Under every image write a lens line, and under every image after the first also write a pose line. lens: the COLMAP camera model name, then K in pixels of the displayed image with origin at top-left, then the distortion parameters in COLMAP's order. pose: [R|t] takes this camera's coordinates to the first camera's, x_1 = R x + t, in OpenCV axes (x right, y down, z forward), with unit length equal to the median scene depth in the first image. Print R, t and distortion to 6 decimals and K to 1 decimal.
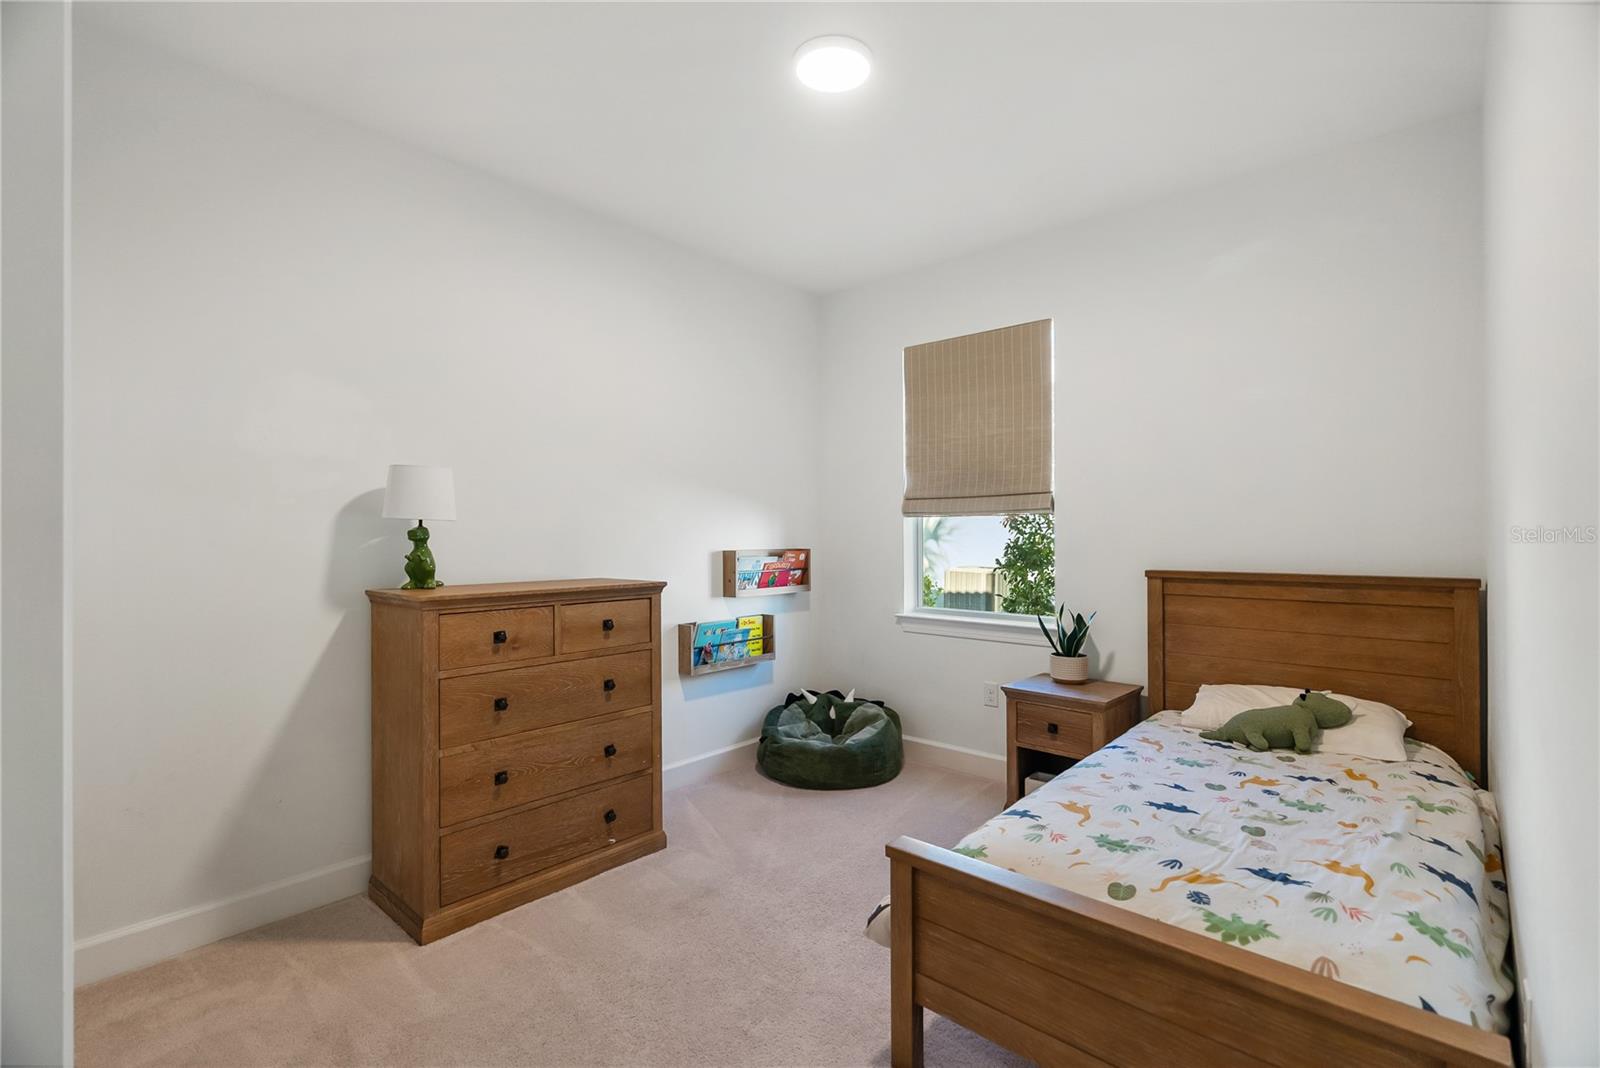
lens RADIAL K [[719.4, 0, 796.9], [0, 719.4, 535.2], [0, 0, 1]] dist [0.002039, 0.000124]
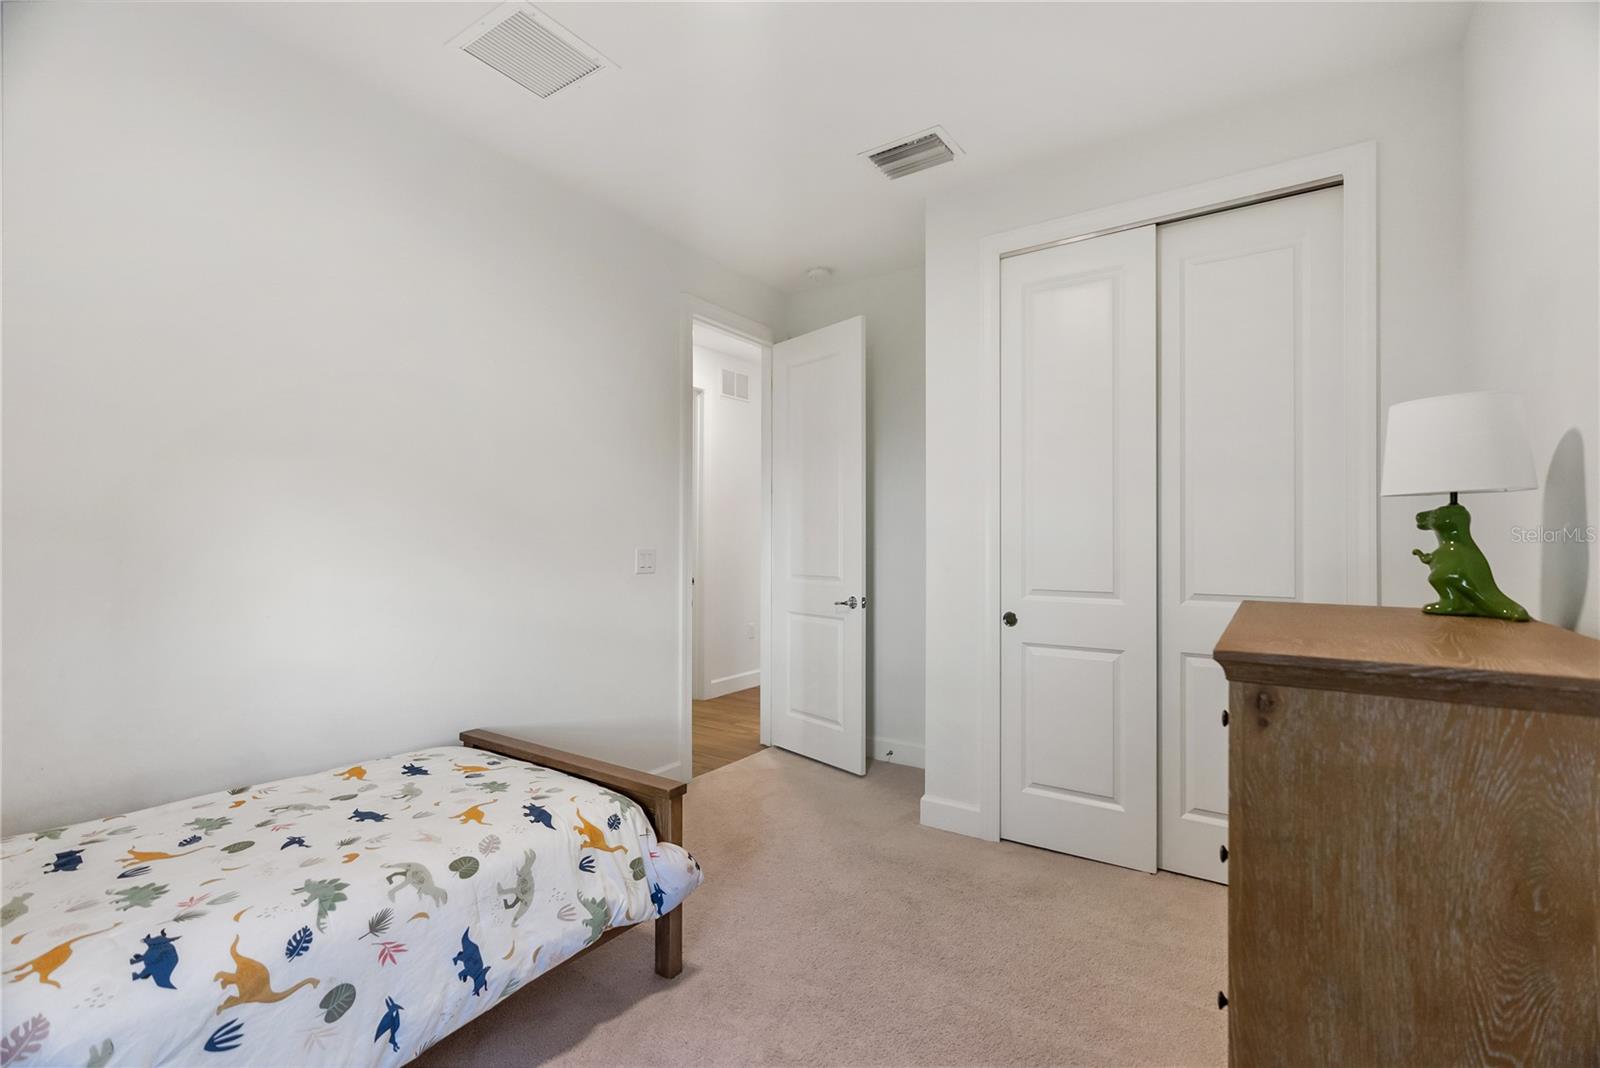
lens RADIAL K [[719.4, 0, 800.3], [0, 719.4, 538.1], [0, 0, 1]] dist [0.002039, 0.000124]
pose [[-0.989353, 0.001396, -0.145529, 0.097909], [0.002278, 0.999980, -0.005891, 0.022405], [0.145518, -0.006160, -0.989336, 1.986749]]
